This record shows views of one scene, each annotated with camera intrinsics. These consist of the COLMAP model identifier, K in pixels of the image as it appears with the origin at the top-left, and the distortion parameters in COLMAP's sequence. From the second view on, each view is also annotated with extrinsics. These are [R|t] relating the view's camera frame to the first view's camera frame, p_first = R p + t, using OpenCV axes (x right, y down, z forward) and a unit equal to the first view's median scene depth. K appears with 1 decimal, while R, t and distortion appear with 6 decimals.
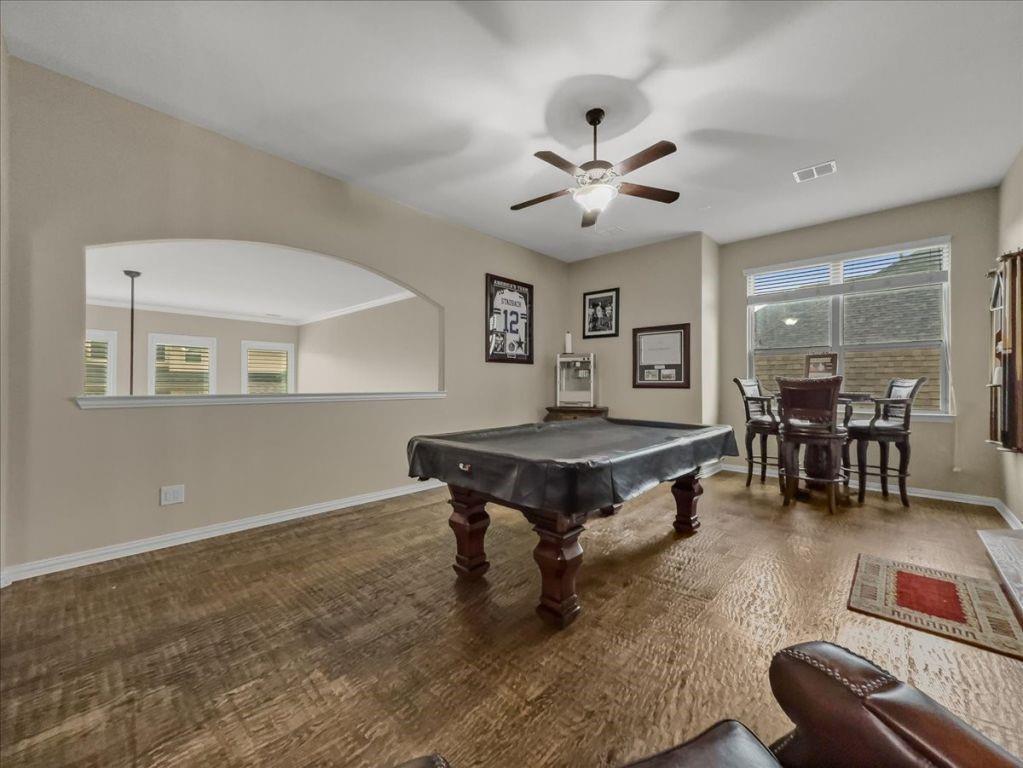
lens RADIAL K [[415.1, 0, 512.6], [0, 415.1, 383.9], [0, 0, 1]] dist [0.001094, 0.000537]
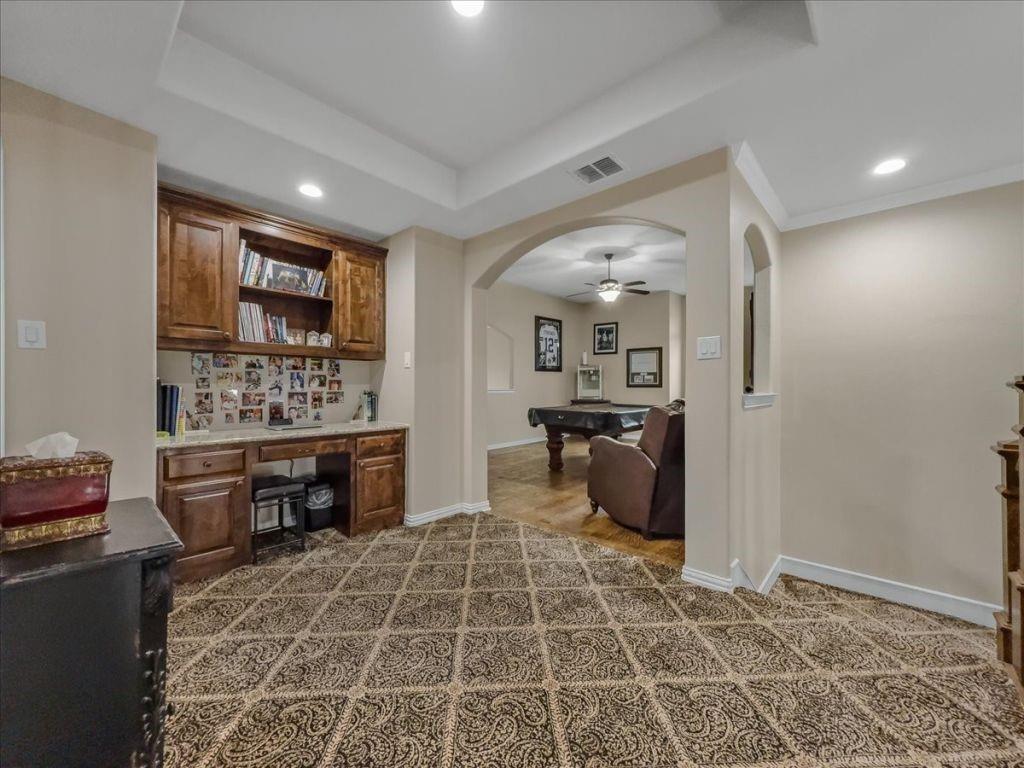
lens RADIAL K [[415.5, 0, 510.2], [0, 415.5, 384.1], [0, 0, 1]] dist [0.001094, 0.000537]
pose [[0.999939, 0.000280, 0.011001, -0.164741], [-0.000234, 0.999991, -0.004164, 0.004238], [-0.011002, 0.004161, 0.999931, -0.553295]]
